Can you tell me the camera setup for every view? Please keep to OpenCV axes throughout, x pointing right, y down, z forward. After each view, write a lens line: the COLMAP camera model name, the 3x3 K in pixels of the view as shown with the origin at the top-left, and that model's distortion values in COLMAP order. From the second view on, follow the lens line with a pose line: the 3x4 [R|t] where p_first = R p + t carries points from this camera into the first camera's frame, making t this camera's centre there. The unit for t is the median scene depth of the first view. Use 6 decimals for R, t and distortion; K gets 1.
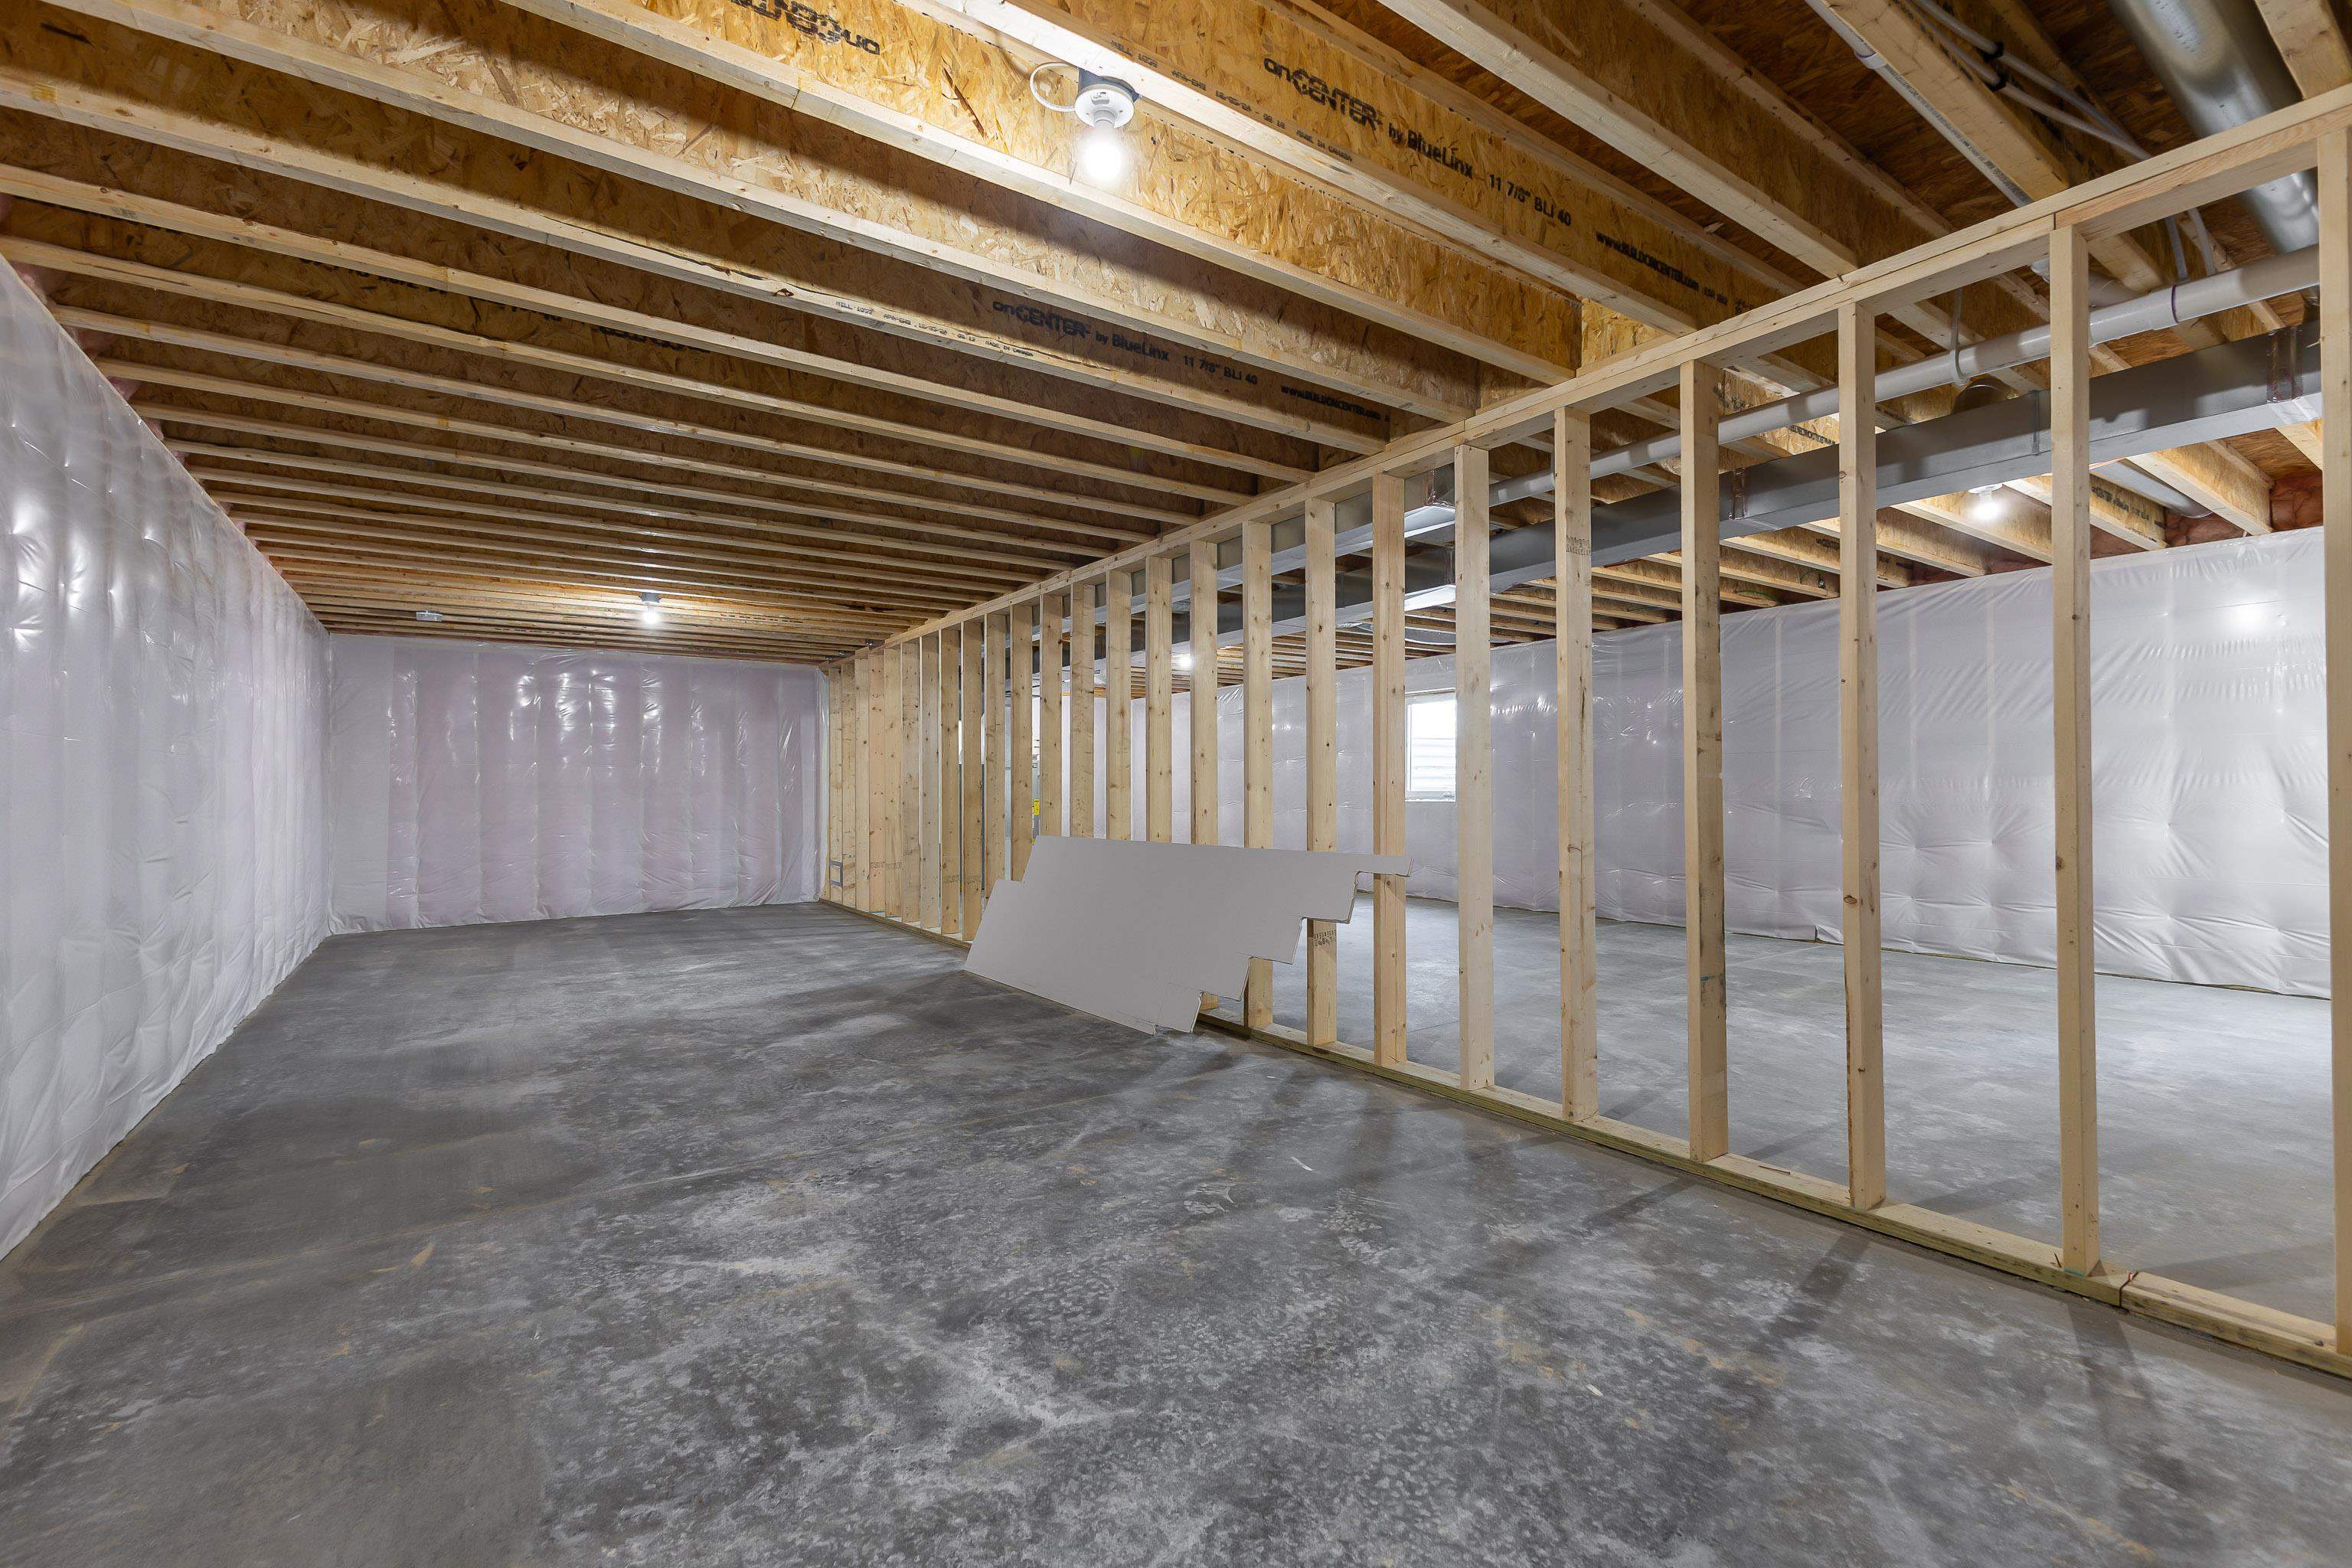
lens RADIAL K [[1035.0, 0, 1178.9], [0, 1035.0, 782.2], [0, 0, 1]] dist [0.007788, -0.002220]
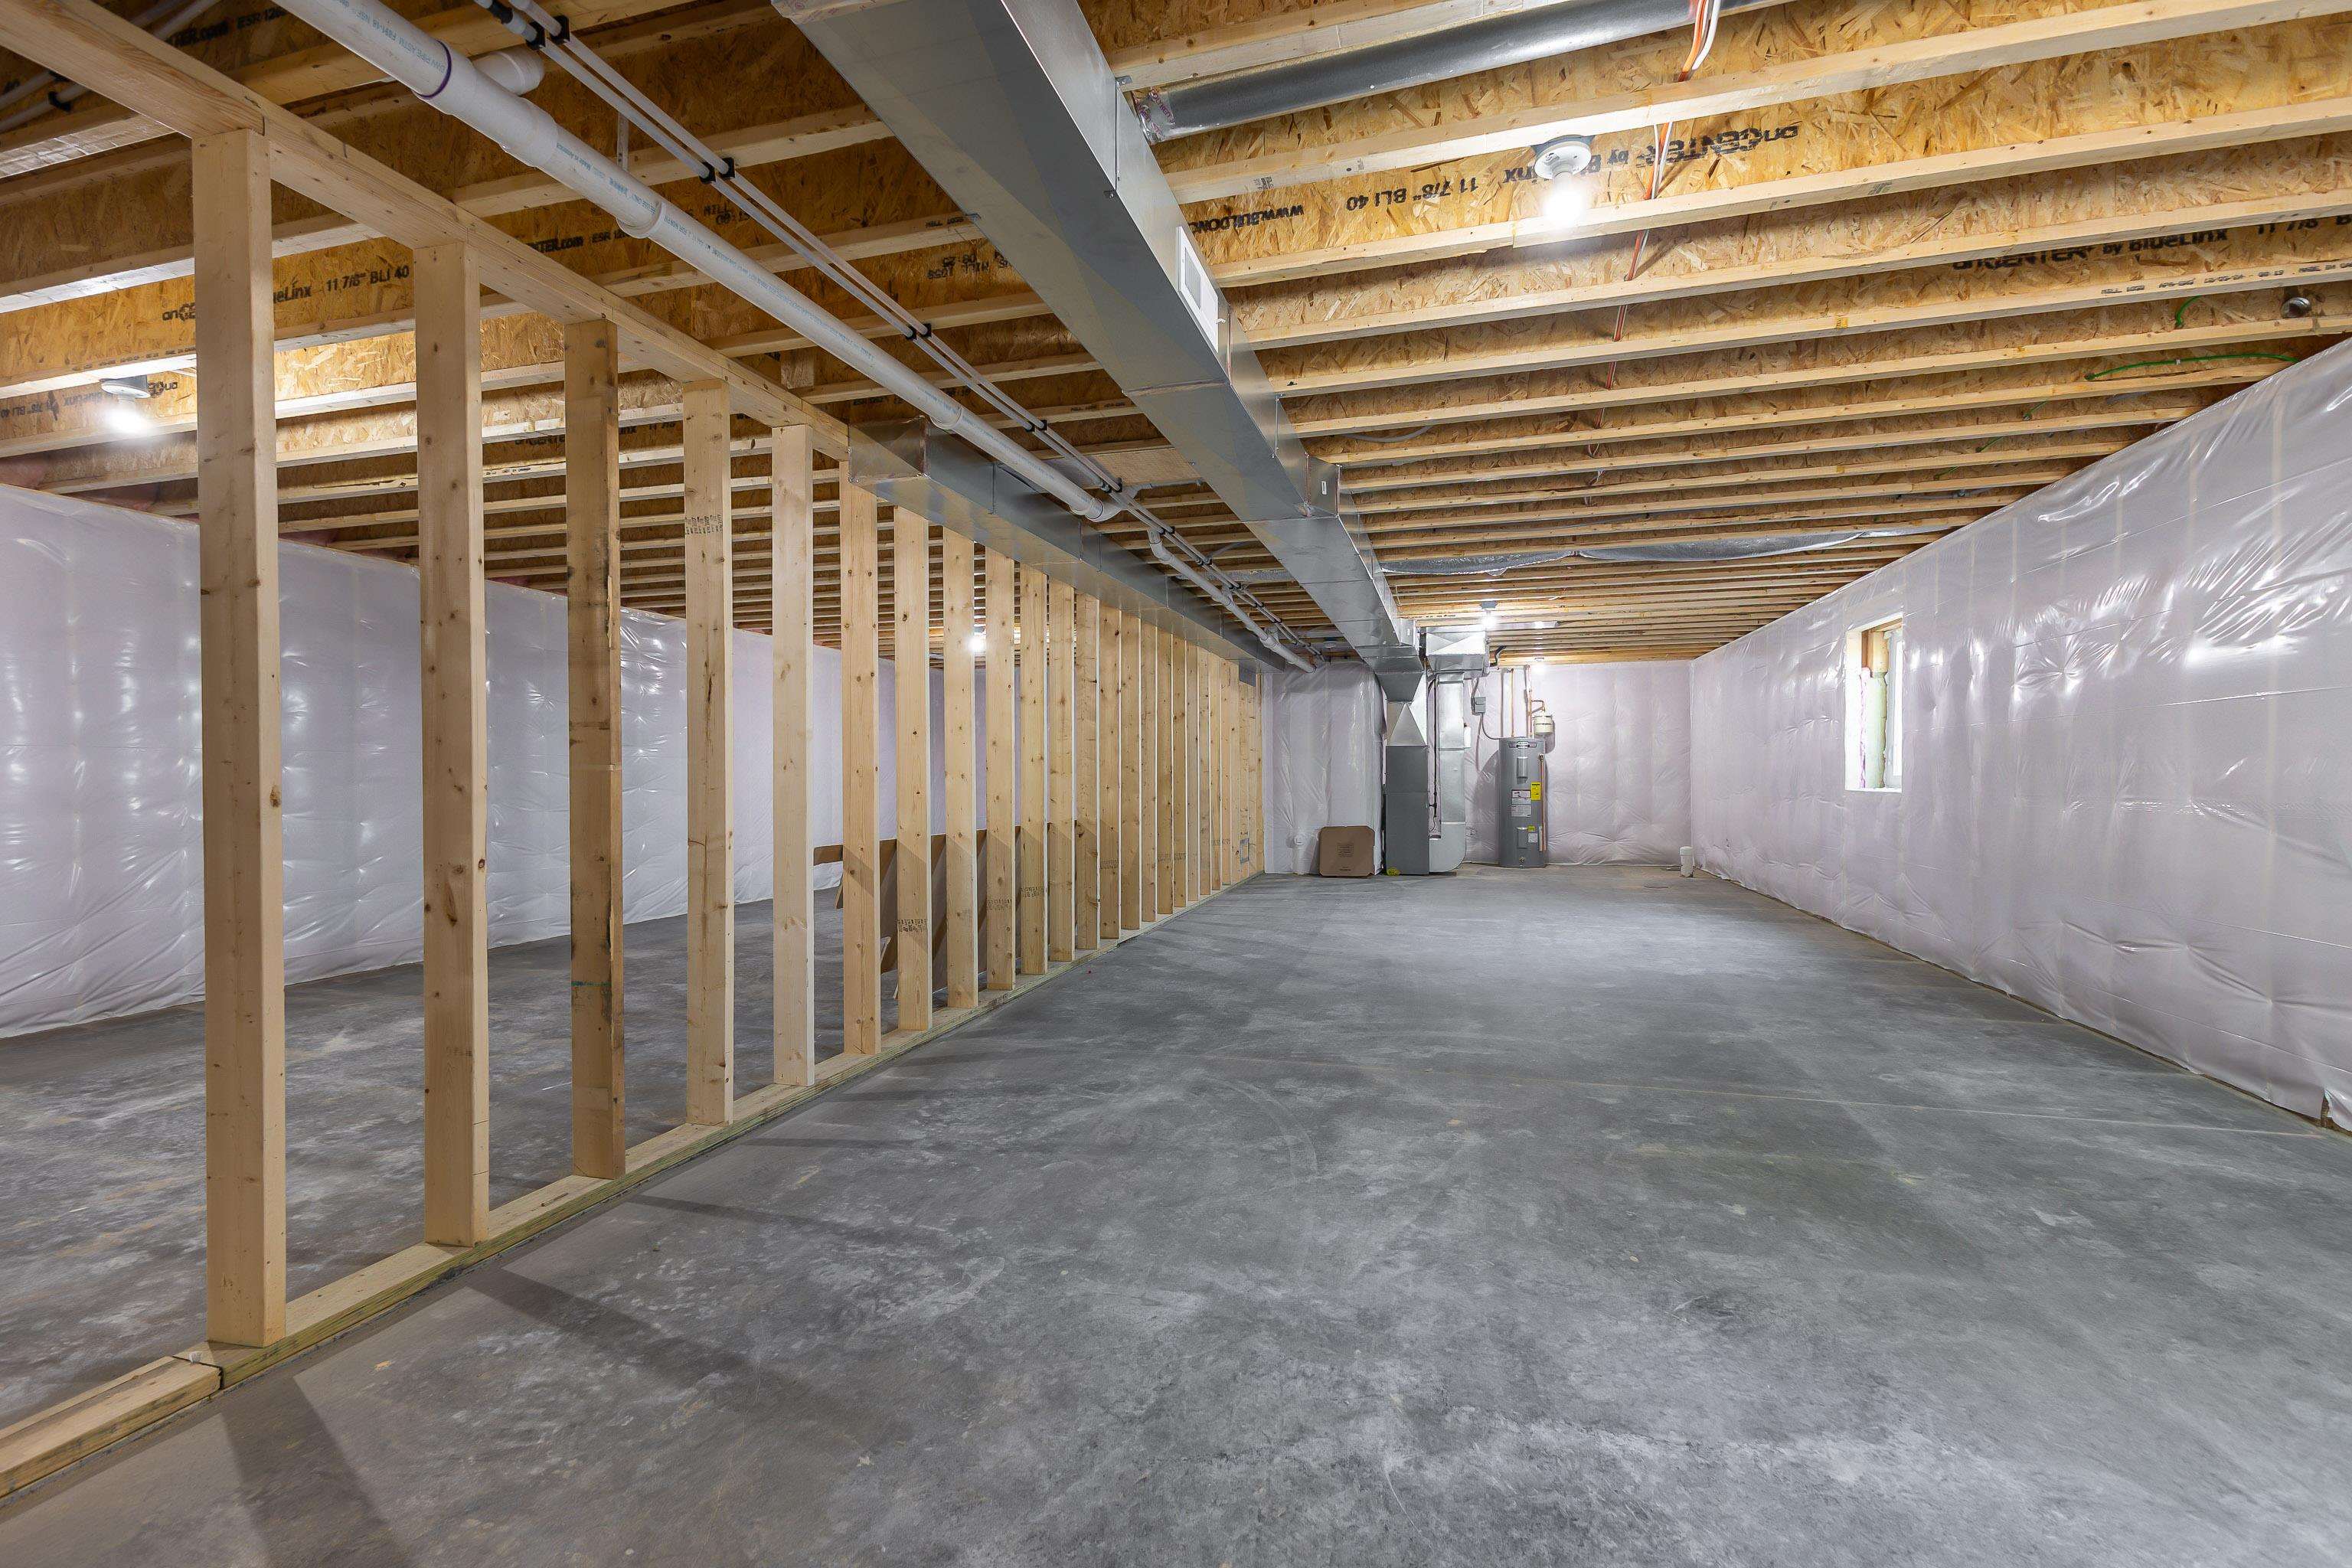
lens RADIAL K [[1035.0, 0, 1165.9], [0, 1035.0, 784.2], [0, 0, 1]] dist [0.007788, -0.002220]
pose [[0.624340, 0.008793, -0.781103, 2.114262], [0.007691, 0.999819, 0.017402, -0.005256], [0.781115, -0.016873, 0.624159, 1.117163]]
